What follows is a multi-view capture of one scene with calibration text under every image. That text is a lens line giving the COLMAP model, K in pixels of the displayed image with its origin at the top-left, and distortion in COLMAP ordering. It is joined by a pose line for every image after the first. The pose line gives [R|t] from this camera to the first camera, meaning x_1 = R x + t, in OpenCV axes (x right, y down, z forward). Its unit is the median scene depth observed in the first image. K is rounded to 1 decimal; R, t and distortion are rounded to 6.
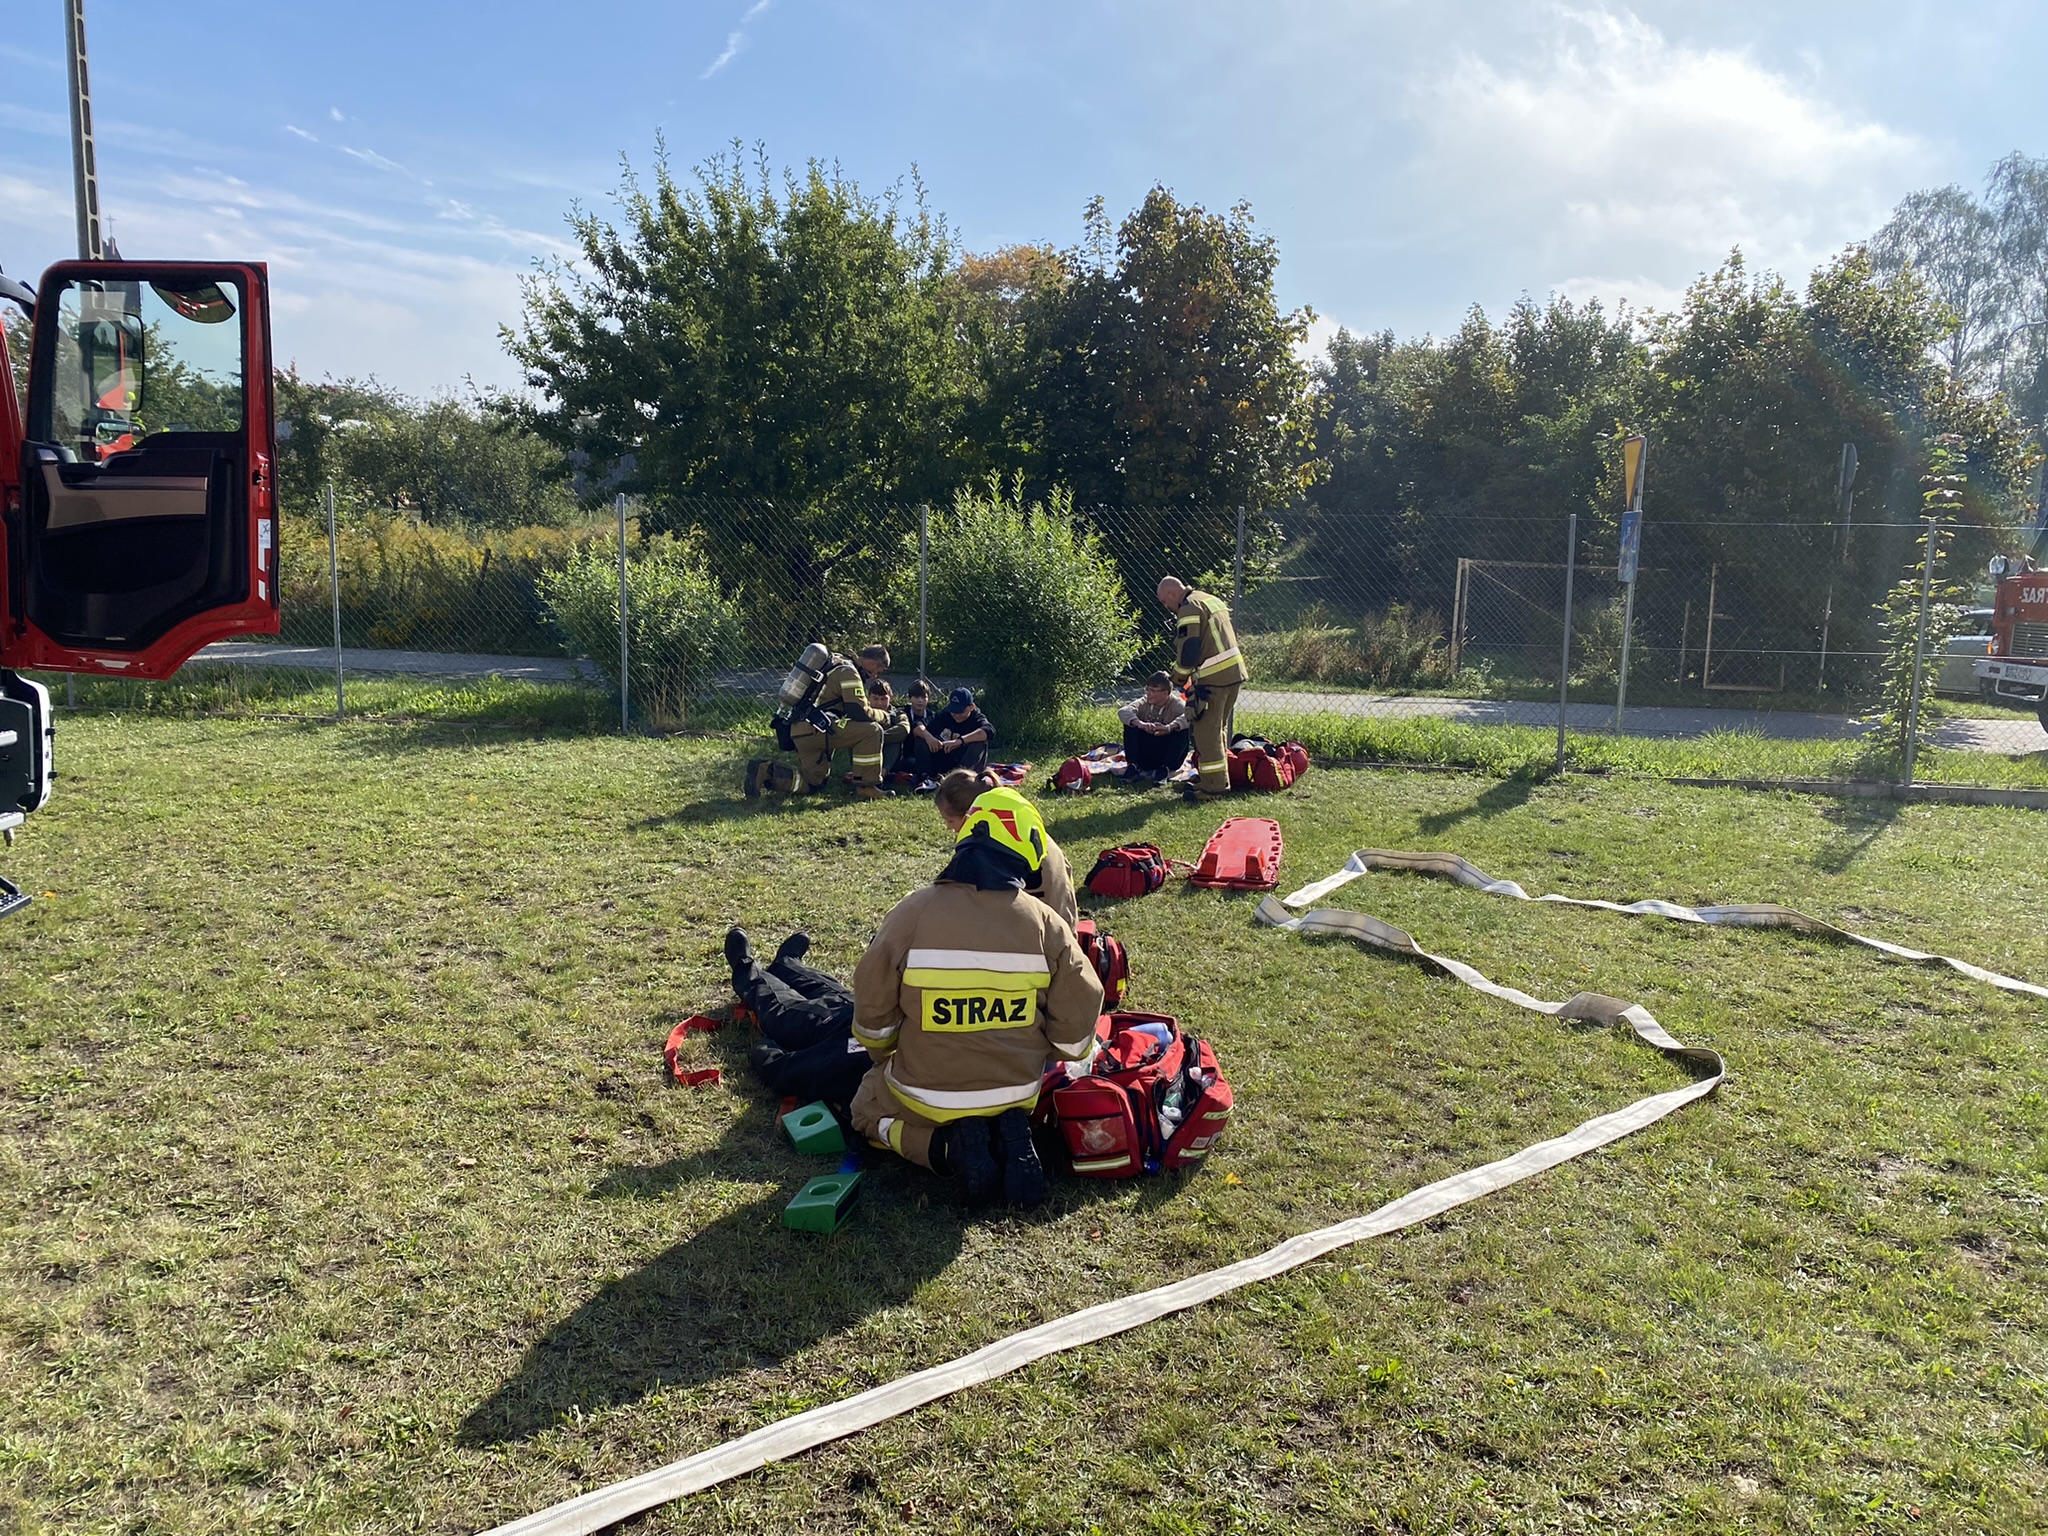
lens RADIAL K [[1550.5, 0, 1024.0], [0, 1550.5, 768.0], [0, 0, 1]] dist [0.003896, 0.003440]
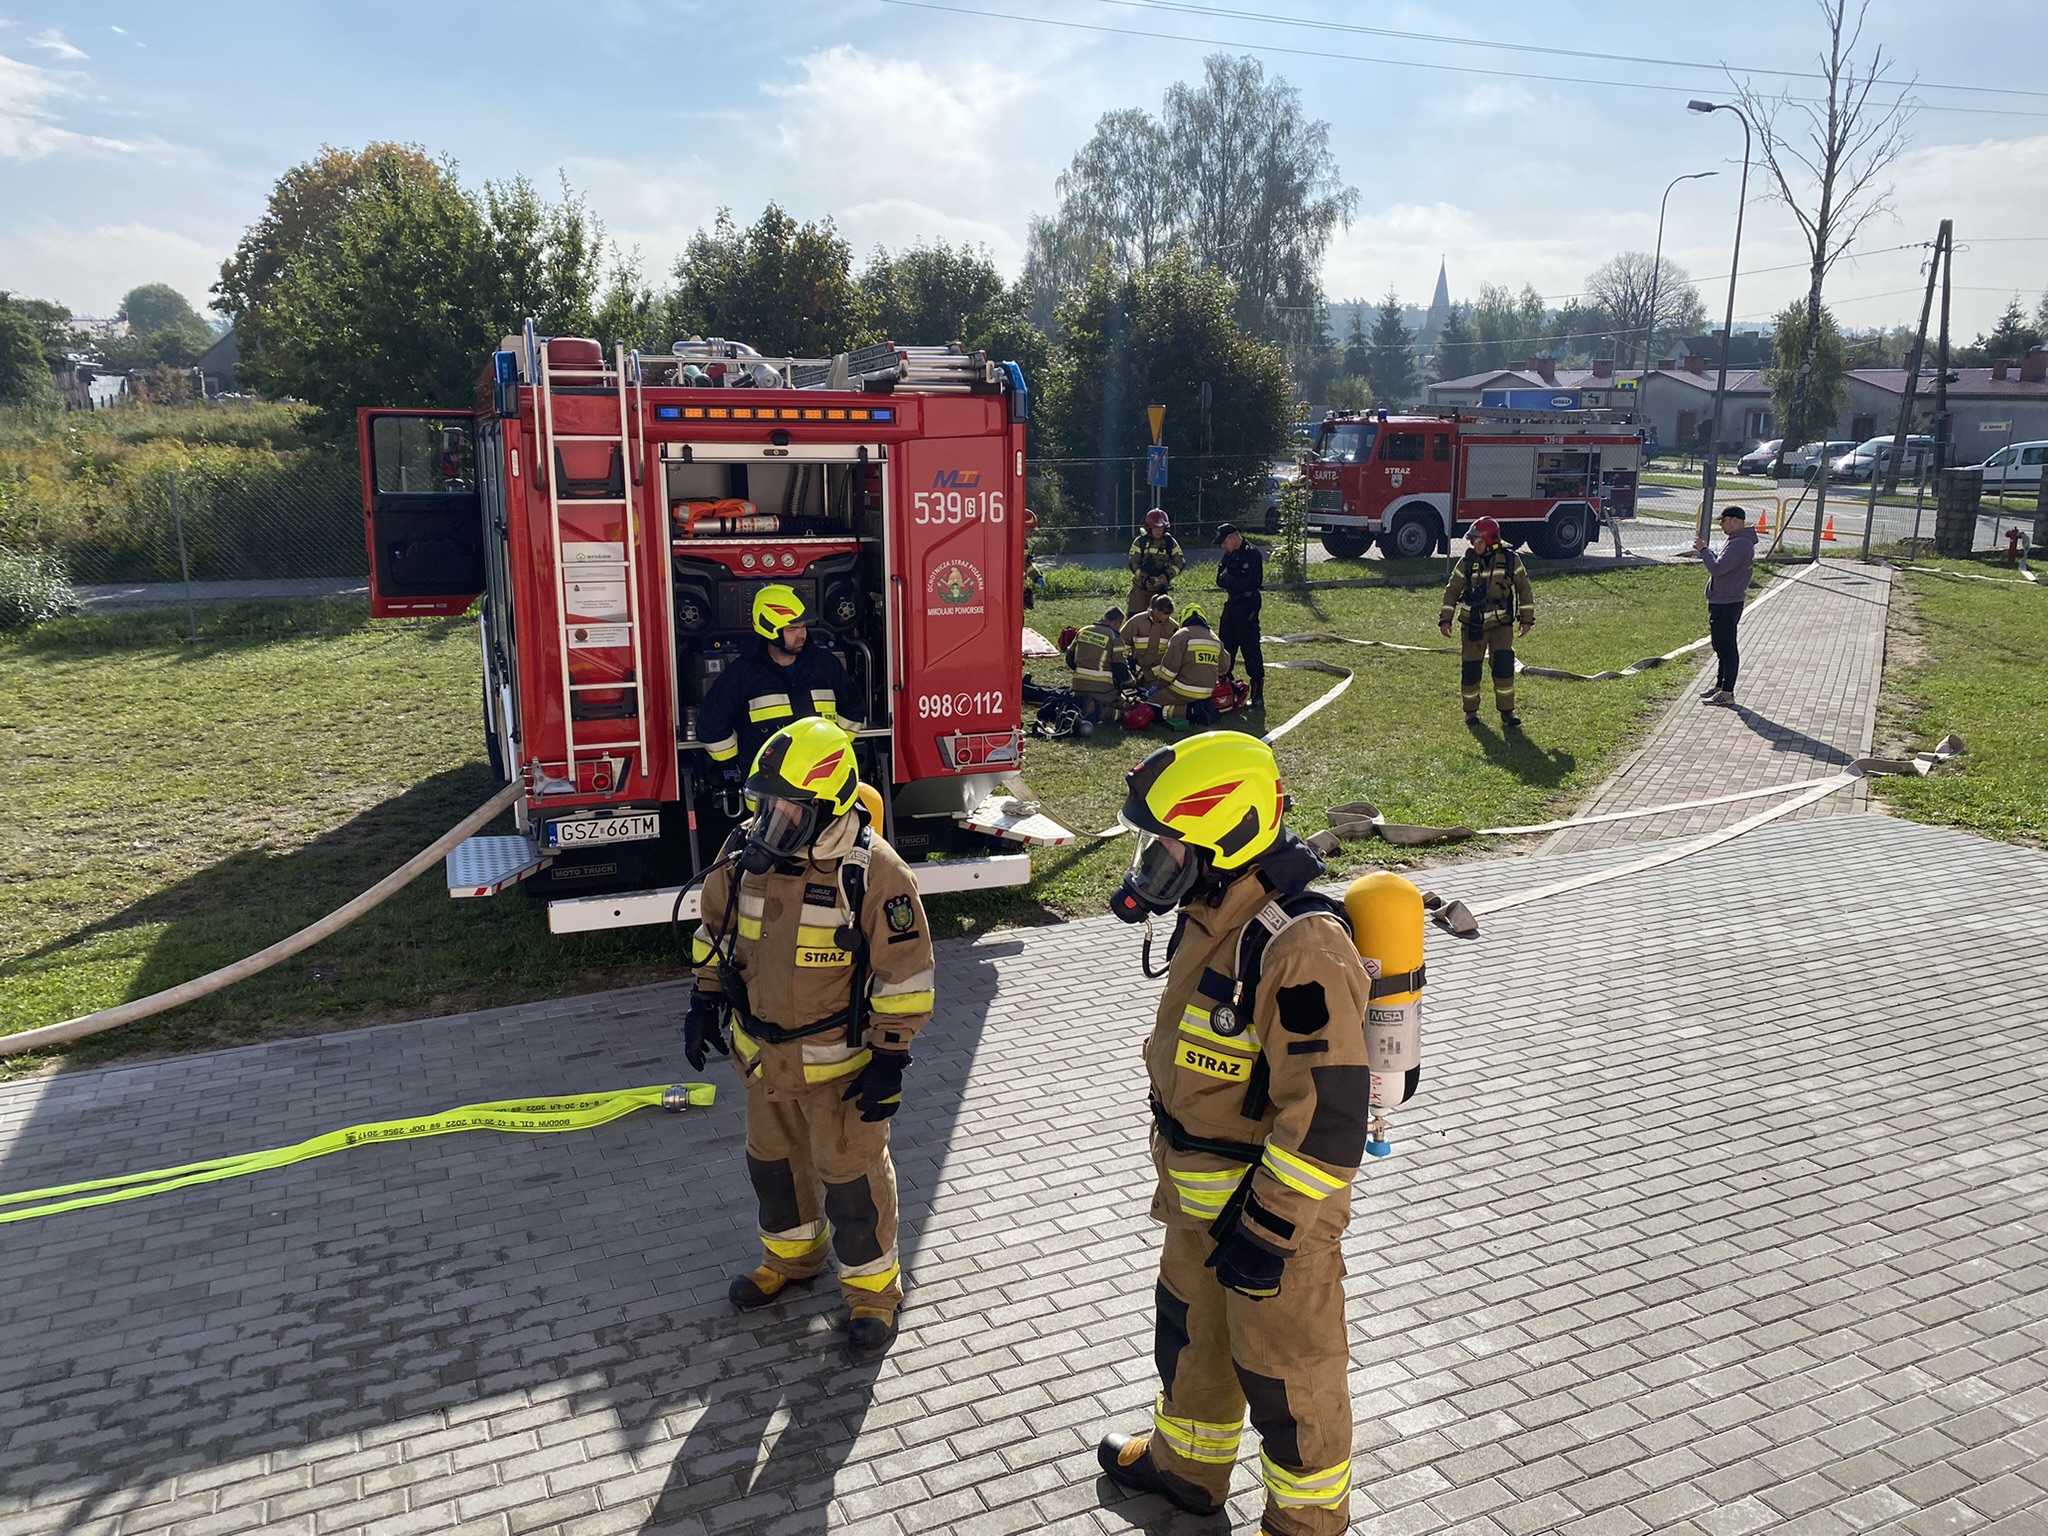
lens RADIAL K [[1550.5, 0, 1024.0], [0, 1550.5, 768.0], [0, 0, 1]] dist [0.003896, 0.003440]
pose [[0.890539, -0.128489, 0.436383, -0.078191], [0.090936, 0.990201, 0.105980, 0.000211], [-0.445725, -0.054697, 0.893498, -0.075934]]
